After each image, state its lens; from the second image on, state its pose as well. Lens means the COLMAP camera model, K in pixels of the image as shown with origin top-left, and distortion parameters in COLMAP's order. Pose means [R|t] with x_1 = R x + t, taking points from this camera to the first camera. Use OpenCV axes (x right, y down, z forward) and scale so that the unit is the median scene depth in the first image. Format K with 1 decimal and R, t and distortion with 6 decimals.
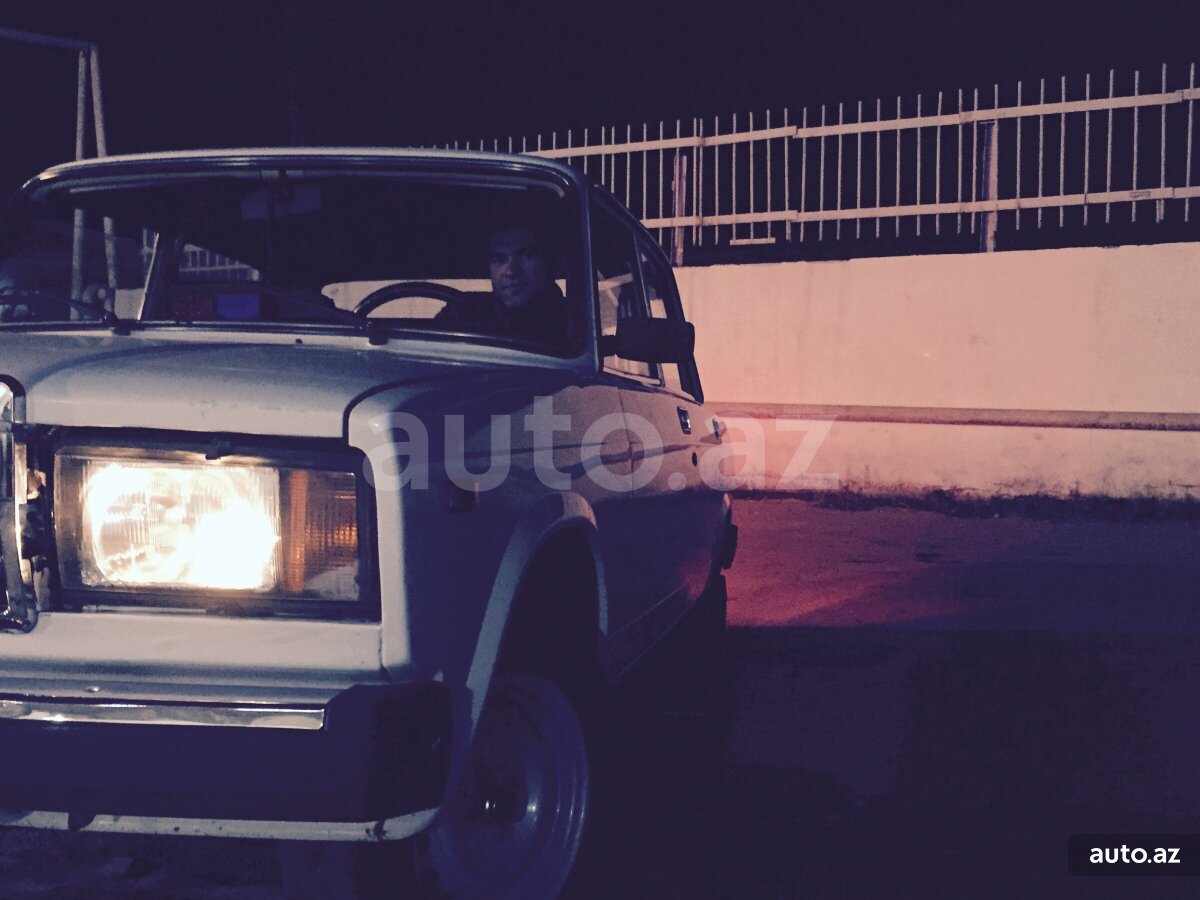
lens RADIAL K [[1330.2, 0, 600.0], [0, 1330.2, 450.0], [0, 0, 1]] dist [0.055664, -0.006161]
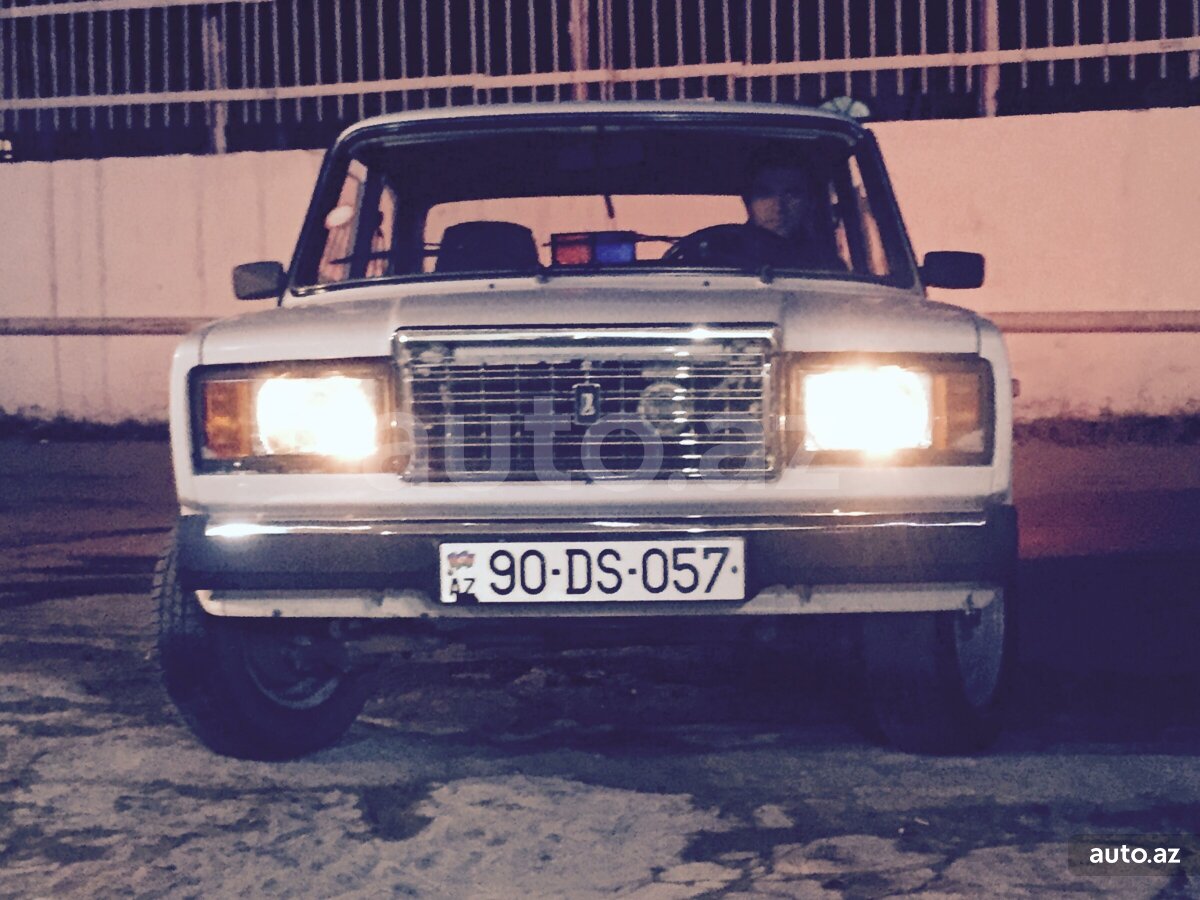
lens RADIAL K [[2145.2, 0, 600.0], [0, 2145.2, 450.0], [0, 0, 1]] dist [0.032040, 0.216016]
pose [[0.984591, -0.043174, 0.169460, -0.169277], [0.038274, 0.998752, 0.032079, 0.001105], [-0.170634, -0.025098, 0.985015, -0.235774]]
